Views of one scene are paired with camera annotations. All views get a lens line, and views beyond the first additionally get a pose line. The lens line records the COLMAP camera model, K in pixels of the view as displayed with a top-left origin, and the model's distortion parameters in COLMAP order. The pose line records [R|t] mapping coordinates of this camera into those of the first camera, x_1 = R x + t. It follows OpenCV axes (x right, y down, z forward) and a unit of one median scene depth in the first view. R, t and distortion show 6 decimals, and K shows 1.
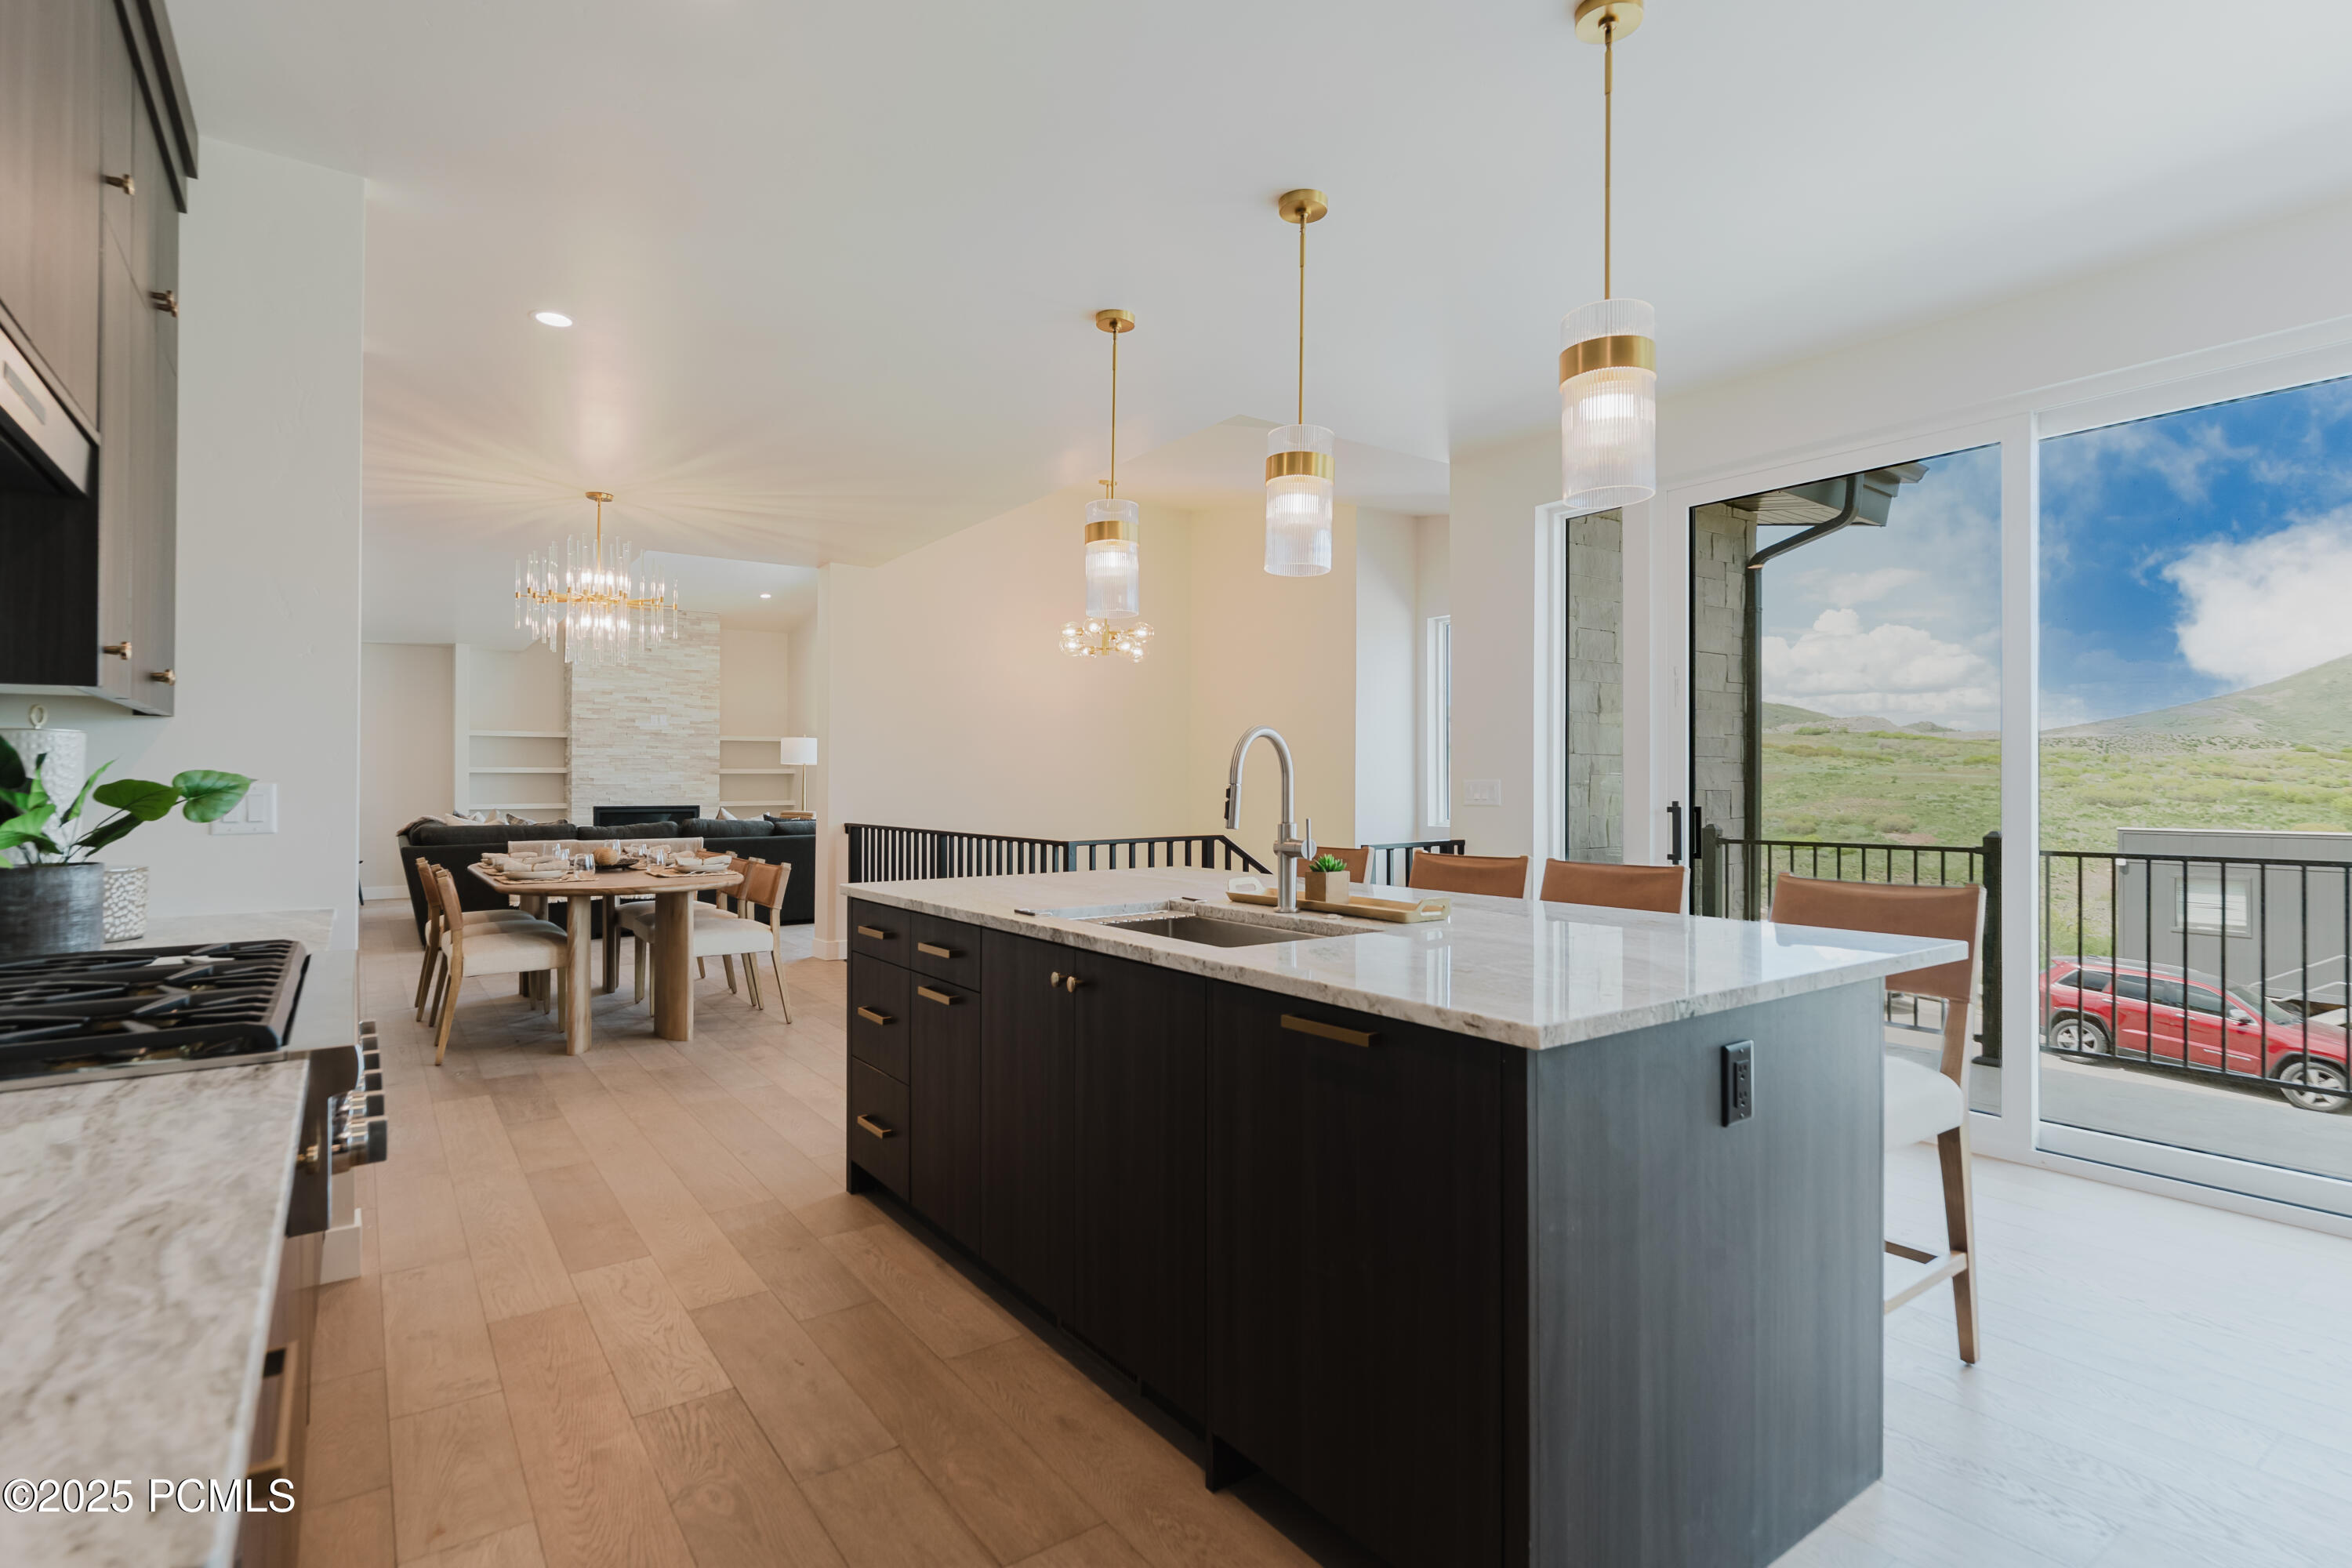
lens RADIAL K [[1173.3, 0, 1184.7], [0, 1173.3, 774.1], [0, 0, 1]] dist [0.006280, 0.000309]
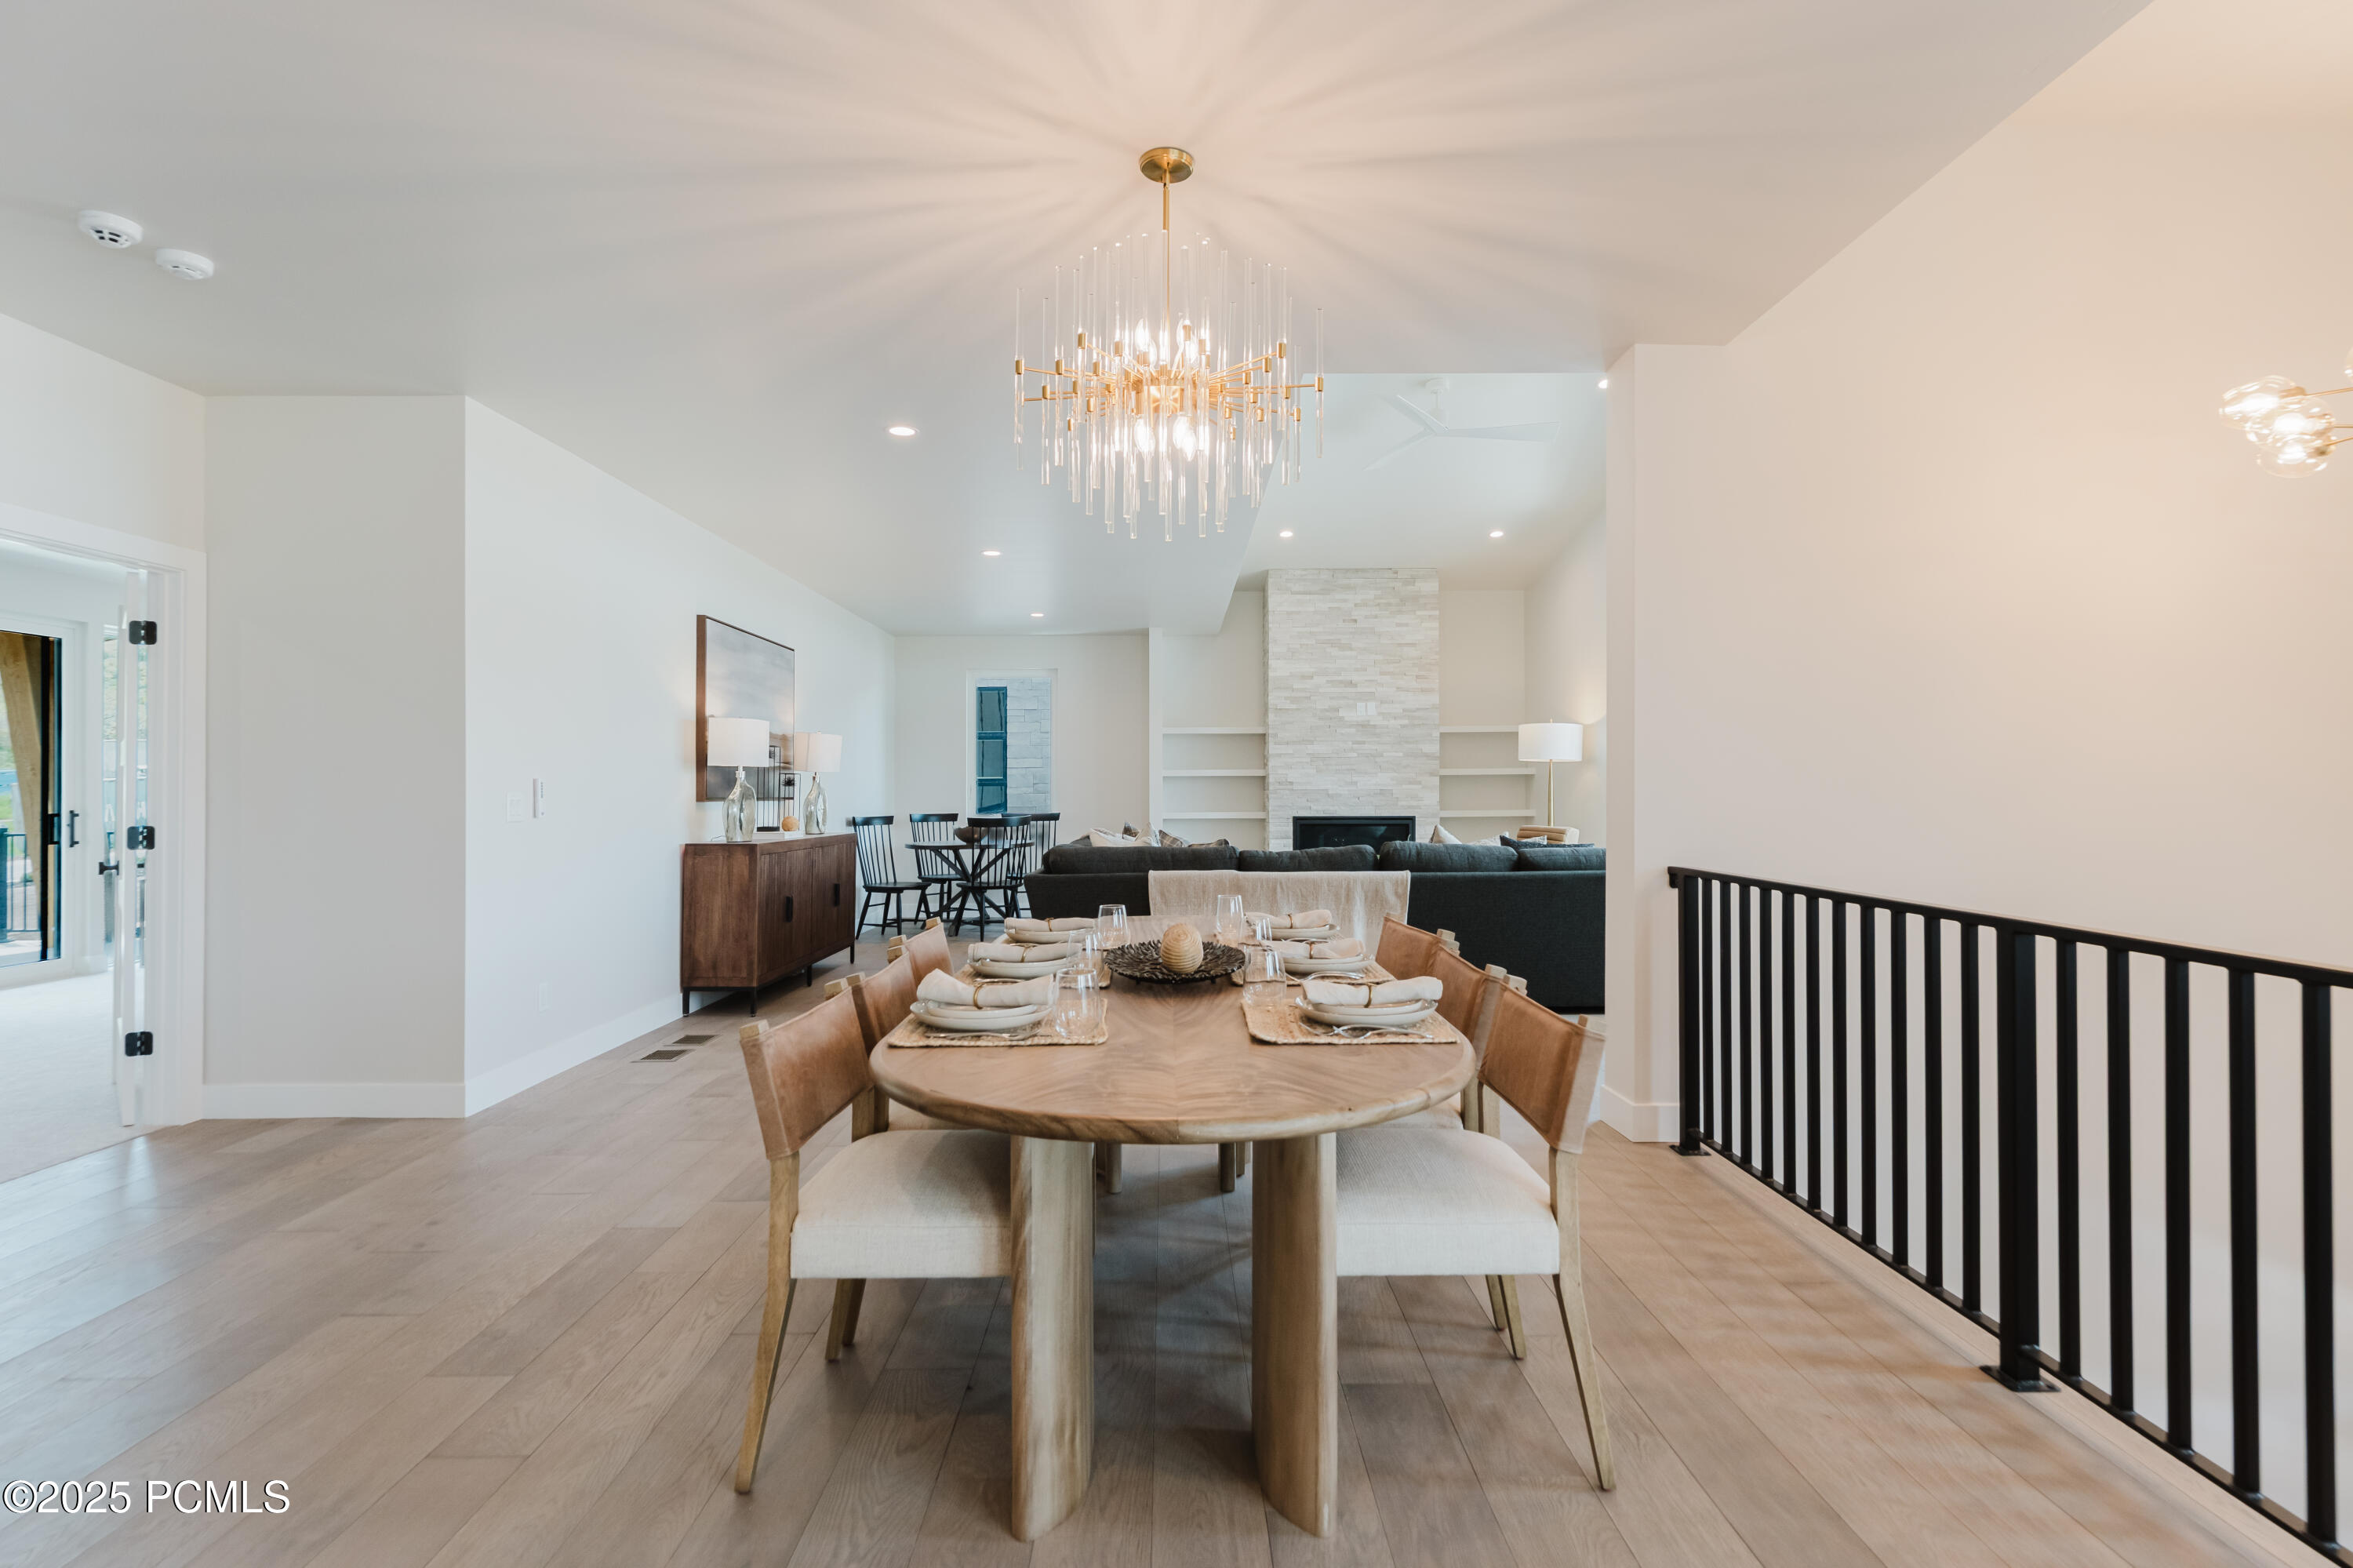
lens RADIAL K [[1173.8, 0, 1164.1], [0, 1173.8, 784.4], [0, 0, 1]] dist [0.006280, 0.000309]
pose [[0.817982, -0.004403, -0.575226, -0.103831], [0.007299, 0.999970, 0.002724, 0.002221], [0.575197, -0.006427, 0.817990, 0.274293]]
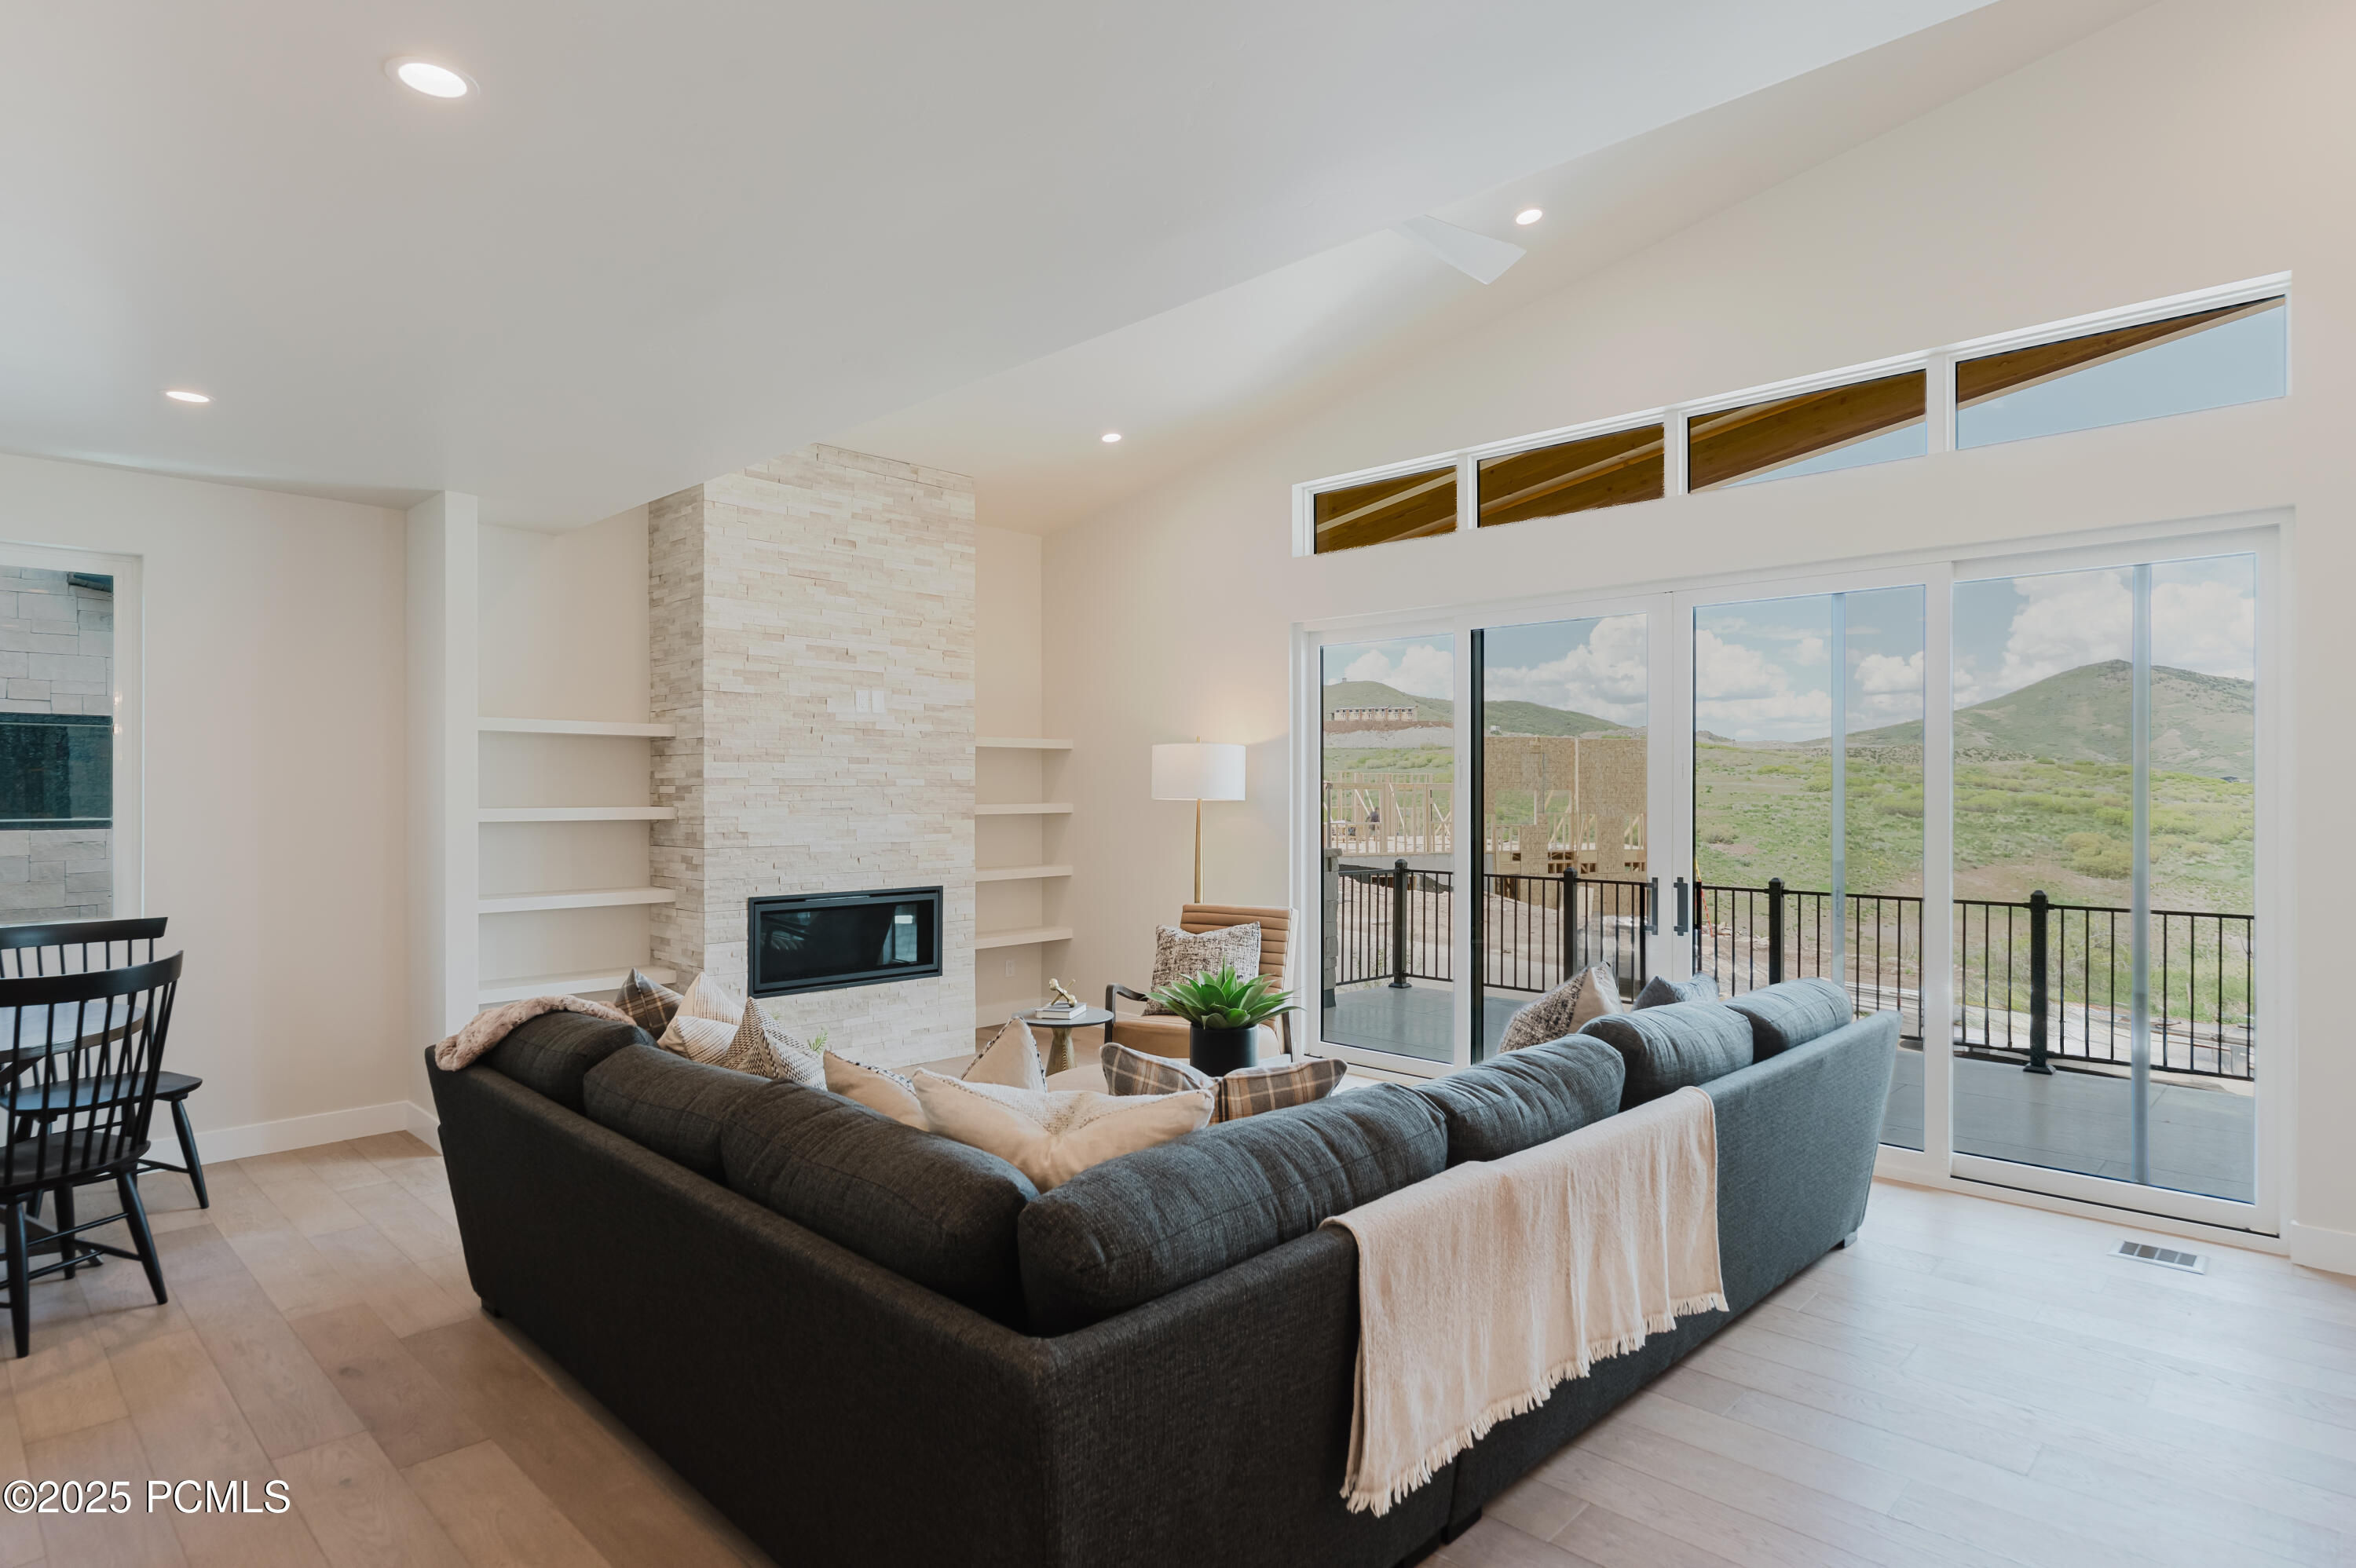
lens RADIAL K [[1245.1, 0, 1162.0], [0, 1245.1, 787.9], [0, 0, 1]] dist [-0.001827, -0.000987]
pose [[0.980055, 0.003001, 0.198702, -0.437003], [-0.004556, 0.999962, 0.007367, -0.016582], [-0.198672, -0.008125, 0.980032, 0.513089]]
